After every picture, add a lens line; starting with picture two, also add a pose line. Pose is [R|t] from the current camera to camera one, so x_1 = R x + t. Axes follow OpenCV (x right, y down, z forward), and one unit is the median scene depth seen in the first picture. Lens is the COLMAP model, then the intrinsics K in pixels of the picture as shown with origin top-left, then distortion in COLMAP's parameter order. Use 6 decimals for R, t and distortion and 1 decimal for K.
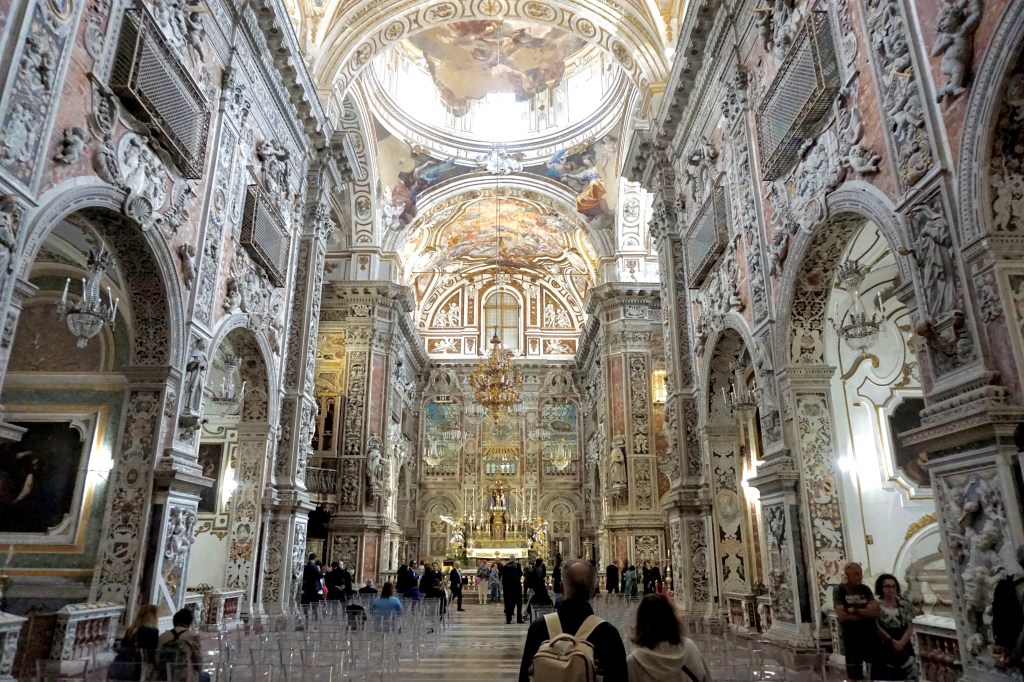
lens RADIAL K [[685.0, 0, 505.2], [0, 685.0, 341.3], [0, 0, 1]] dist [-0.049257, 0.022490]
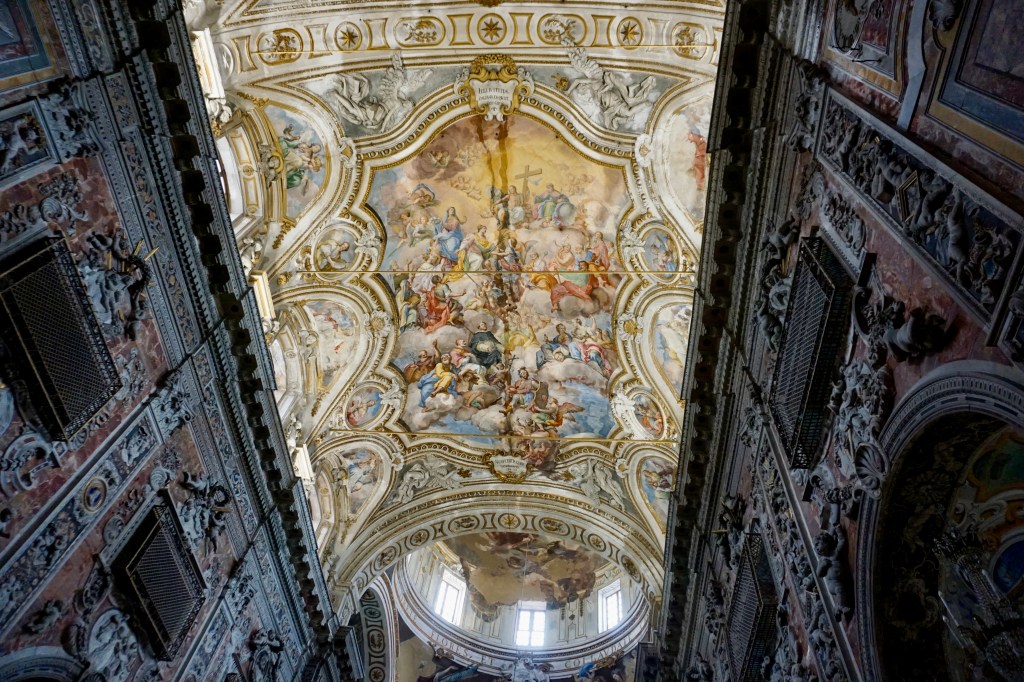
lens RADIAL K [[685.0, 0, 507.9], [0, 685.0, 344.0], [0, 0, 1]] dist [-0.049257, 0.022490]
pose [[0.994774, 0.014562, -0.101060, 0.118143], [-0.076955, 0.757431, -0.648364, 0.014208], [0.067104, 0.652752, 0.754593, -0.040235]]
